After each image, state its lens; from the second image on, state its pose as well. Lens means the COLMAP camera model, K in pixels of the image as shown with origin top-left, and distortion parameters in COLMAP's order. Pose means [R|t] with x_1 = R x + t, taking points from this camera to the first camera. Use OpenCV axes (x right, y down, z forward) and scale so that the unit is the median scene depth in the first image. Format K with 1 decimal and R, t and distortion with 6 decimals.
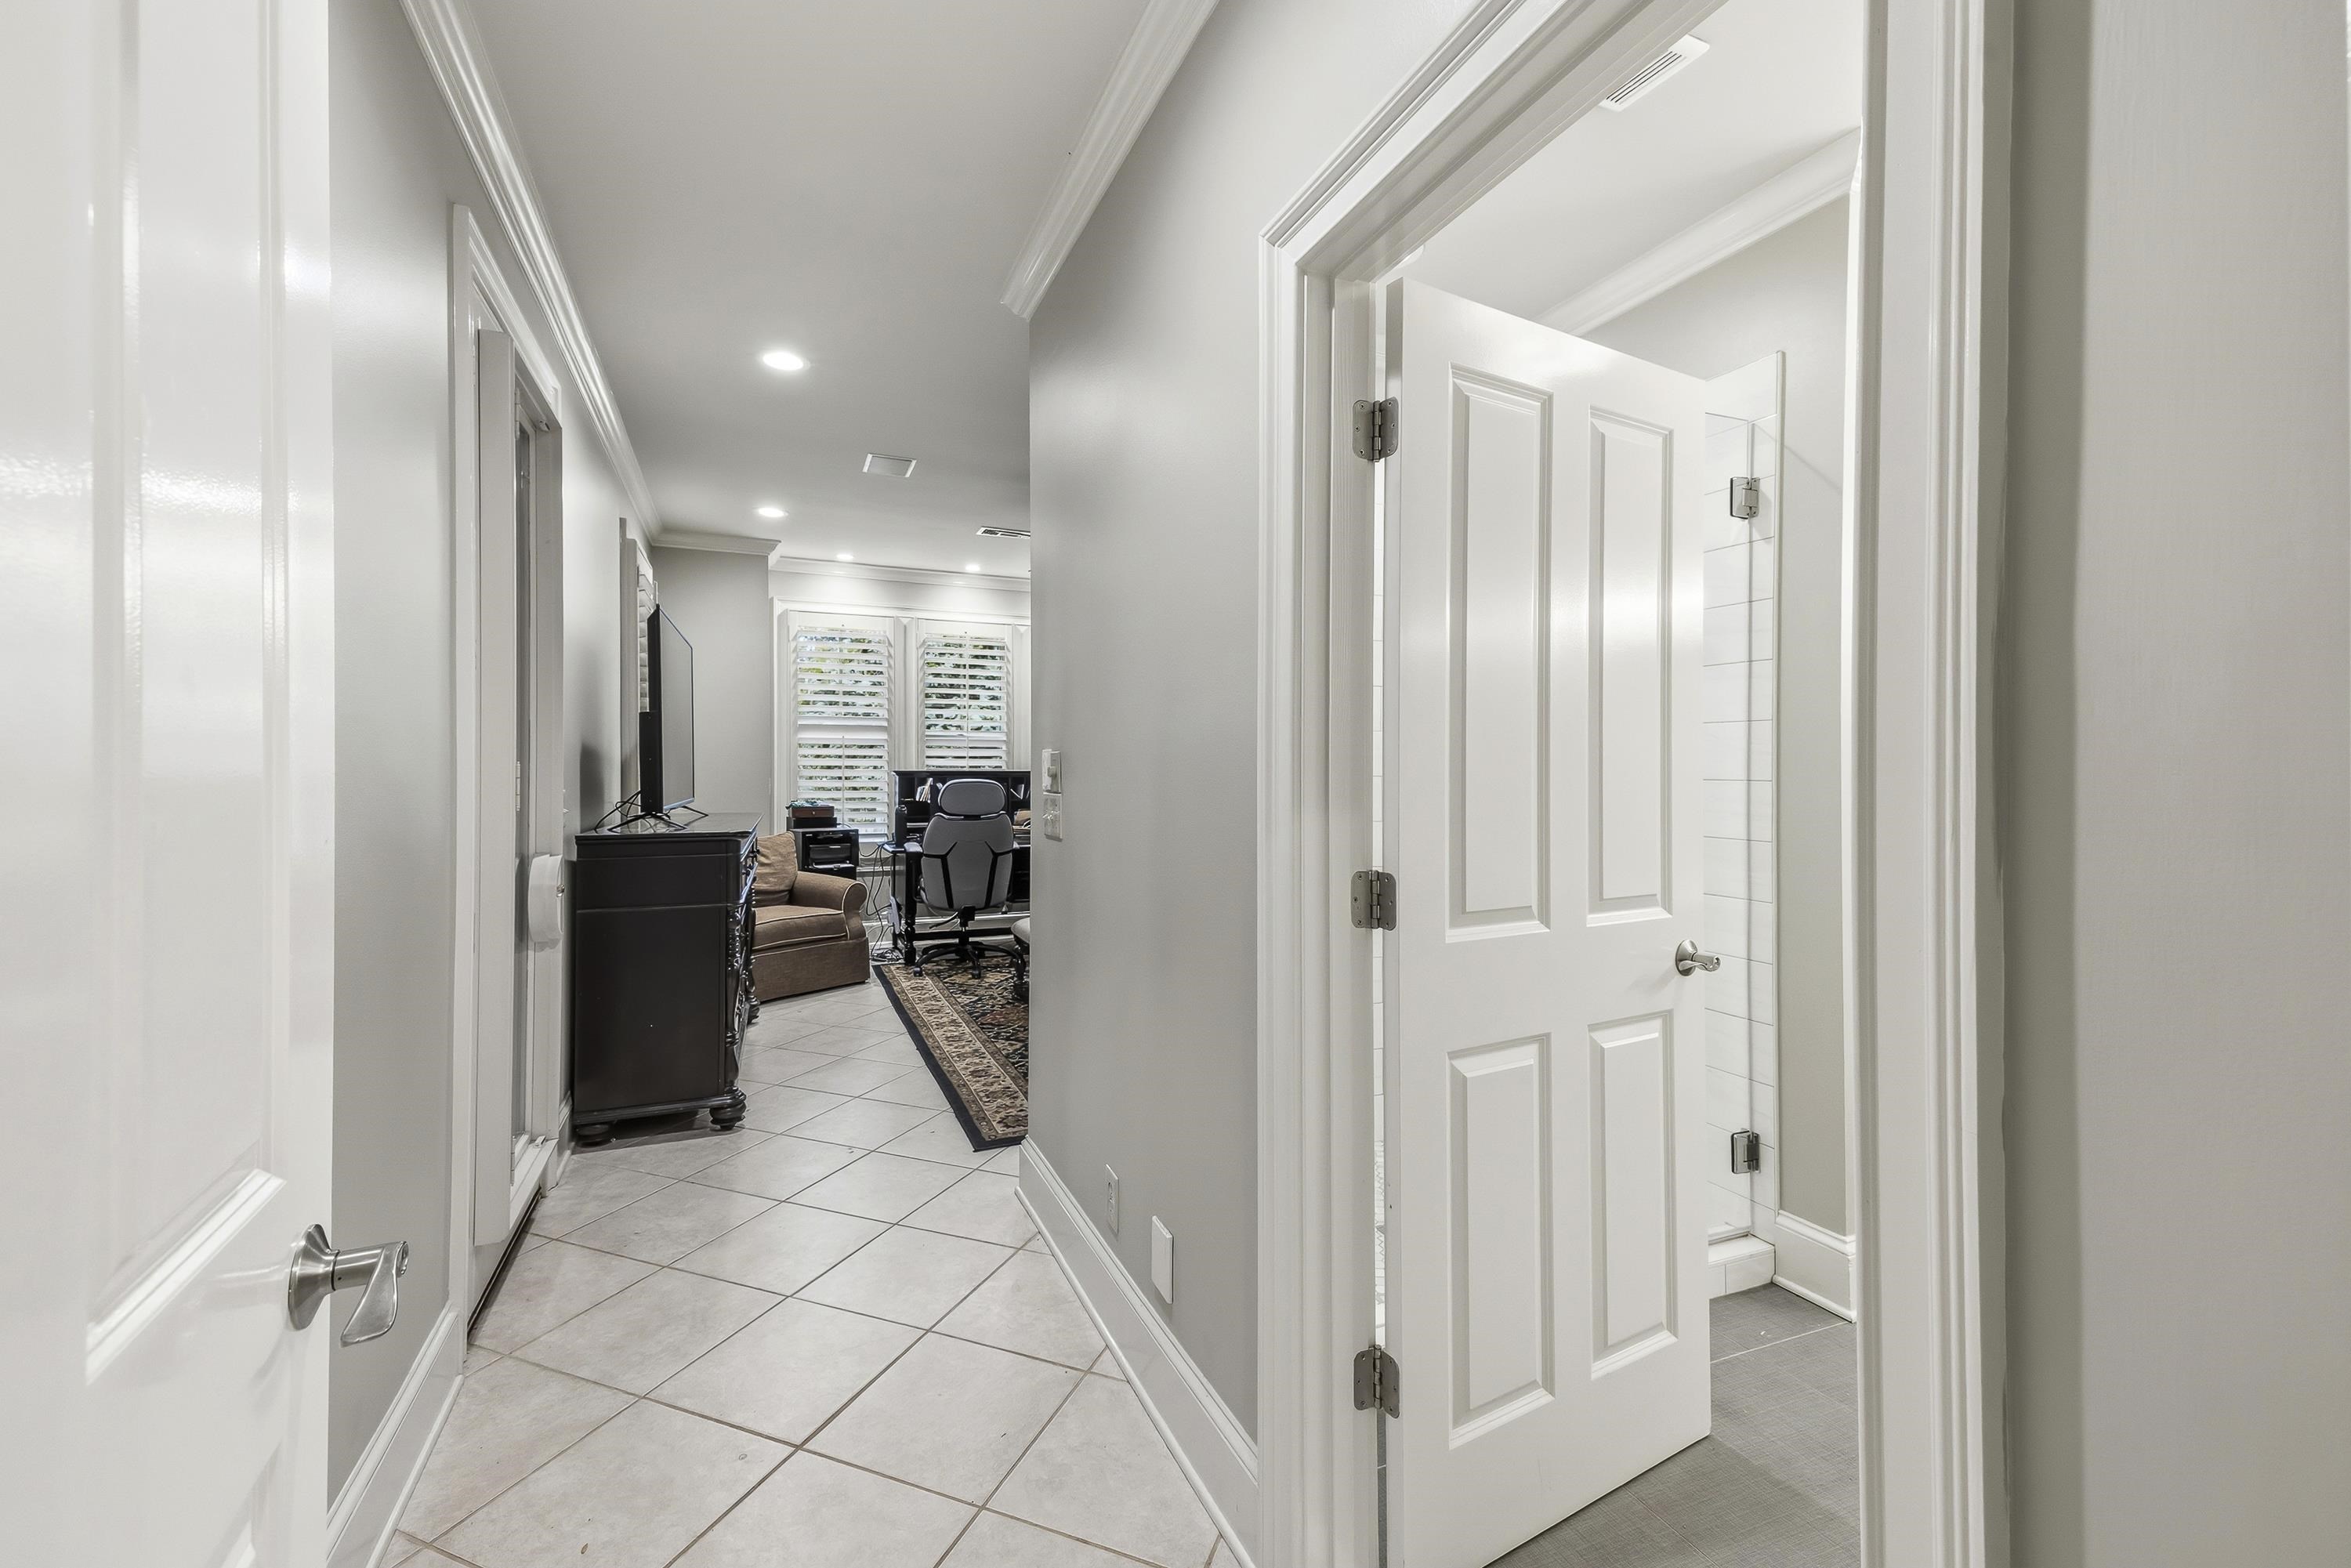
lens RADIAL K [[962.7, 0, 1185.3], [0, 962.7, 777.2], [0, 0, 1]] dist [0.008950, -0.001007]
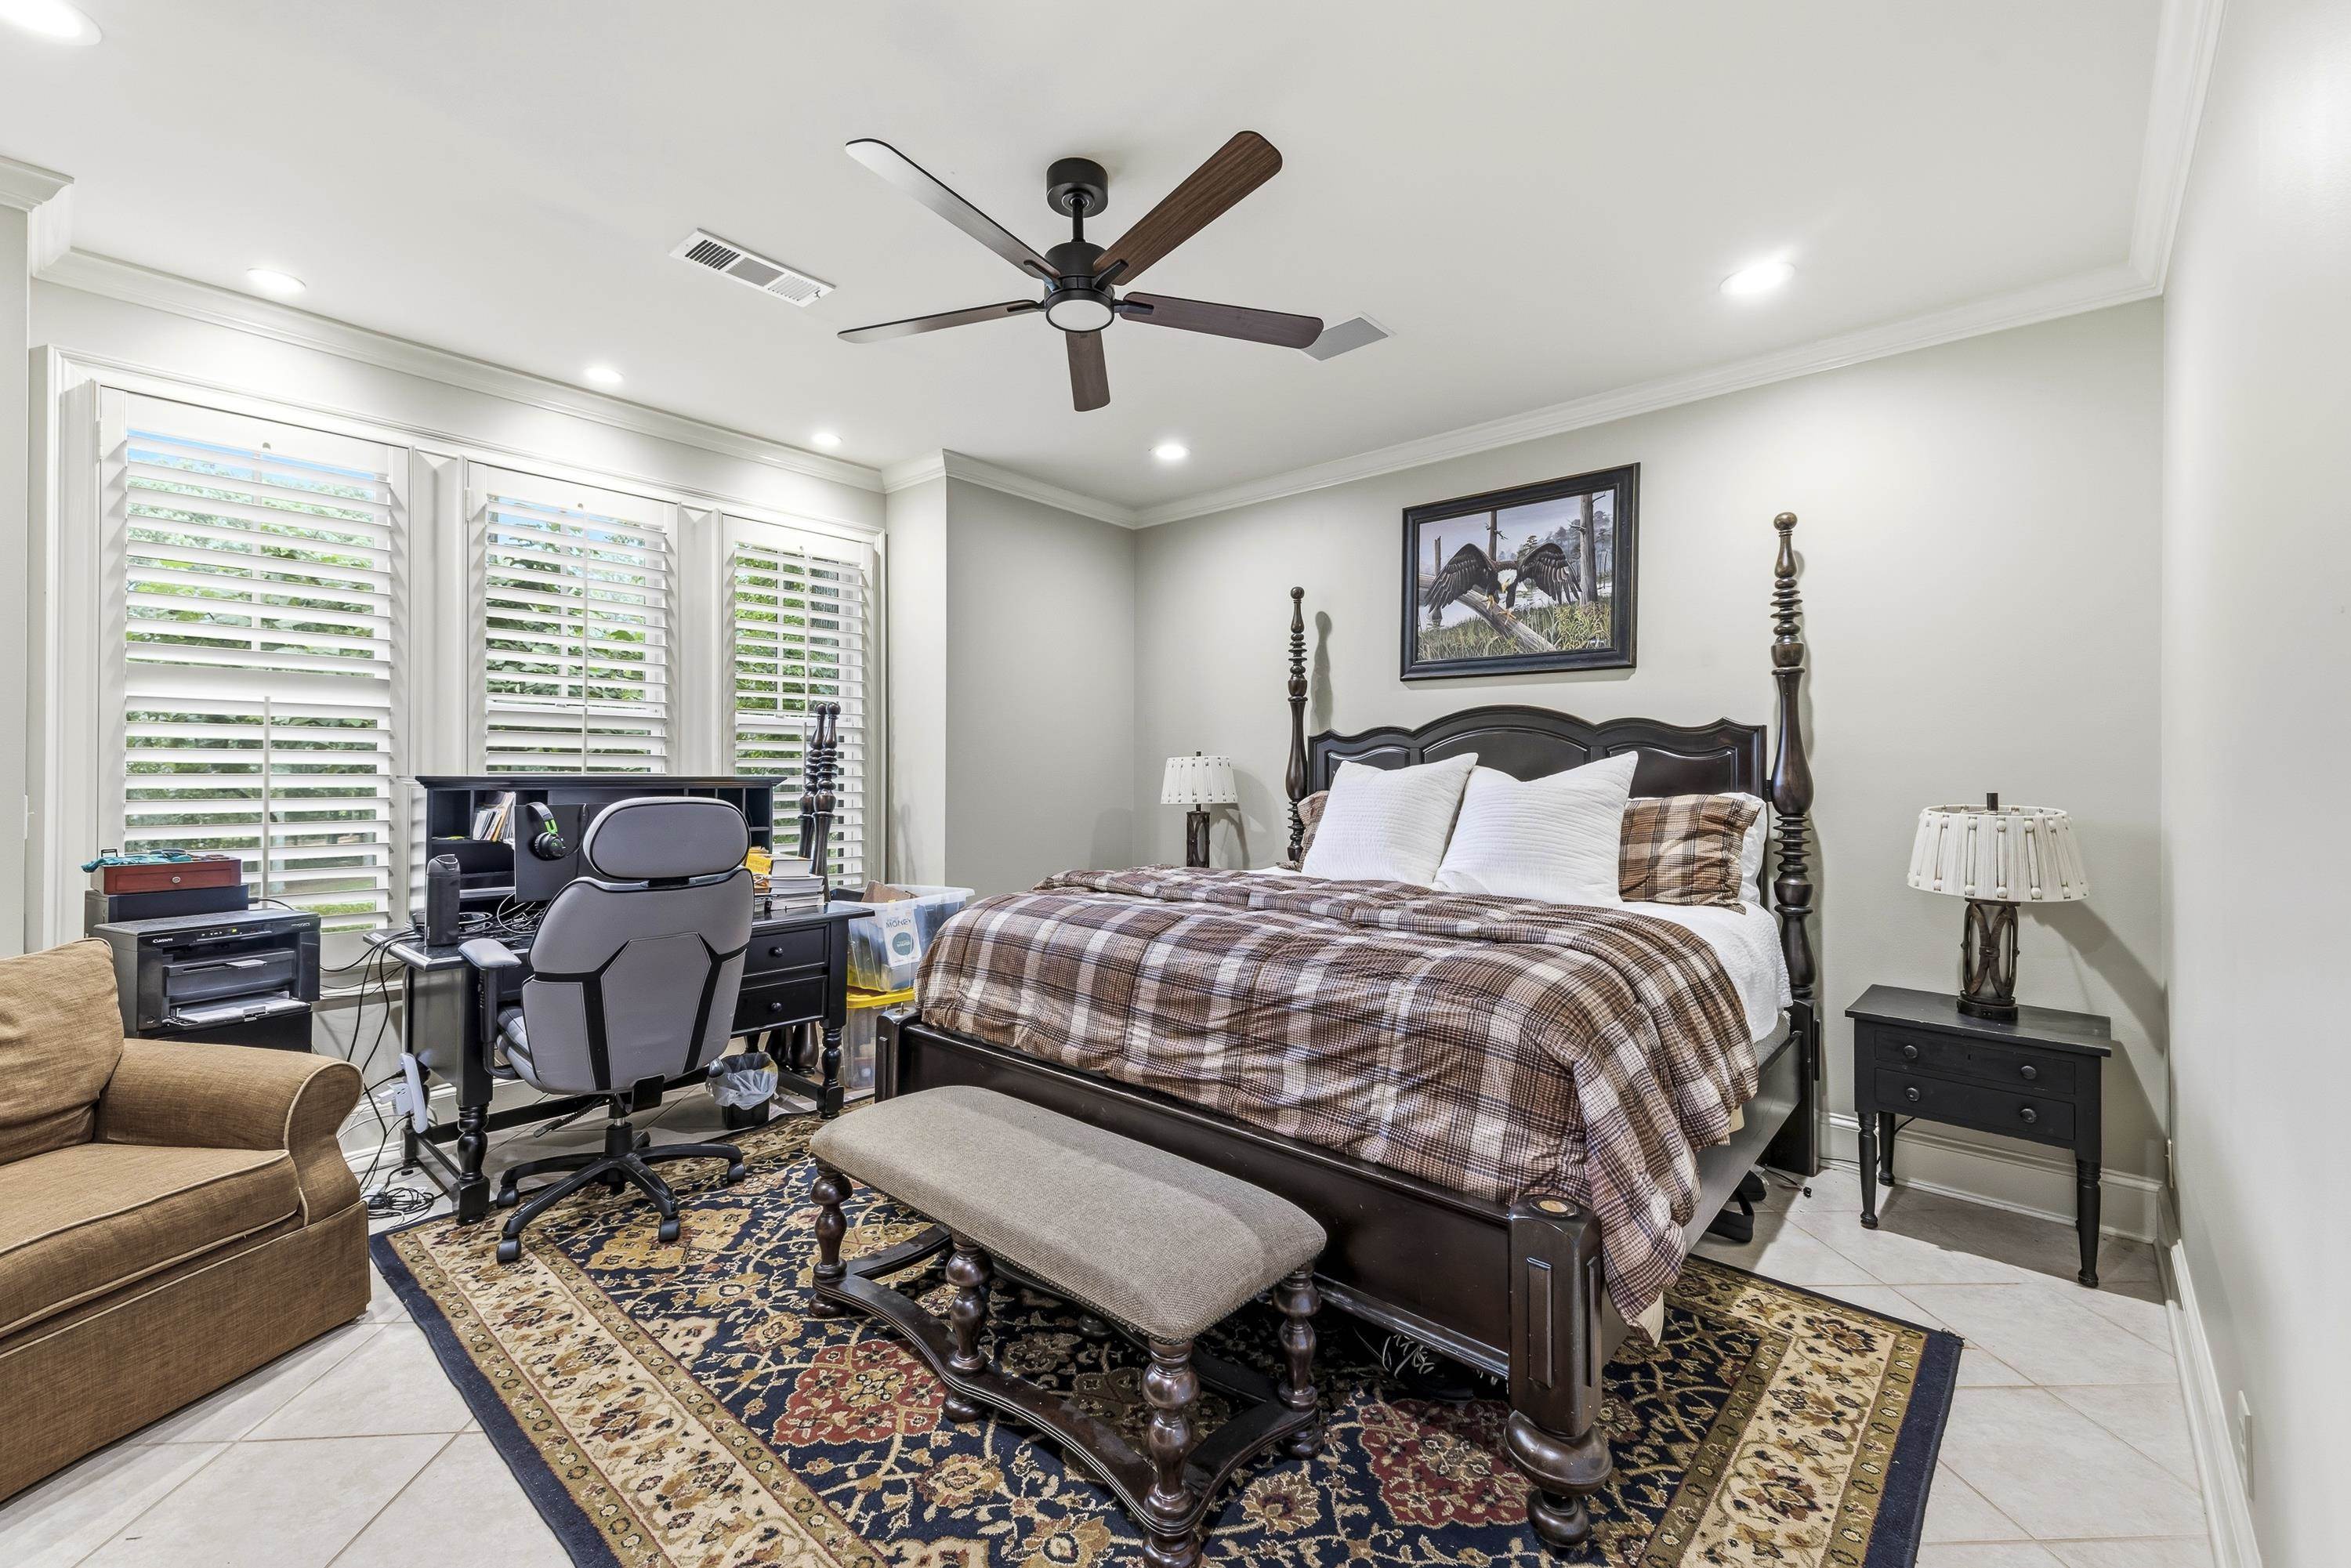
lens RADIAL K [[962.7, 0, 1163.7], [0, 962.7, 758.3], [0, 0, 1]] dist [0.008950, -0.001007]
pose [[0.903555, 0.001304, 0.428470, -0.186751], [0.005477, 0.999878, -0.014594, -0.007180], [-0.428437, 0.015533, 0.903438, 0.454555]]
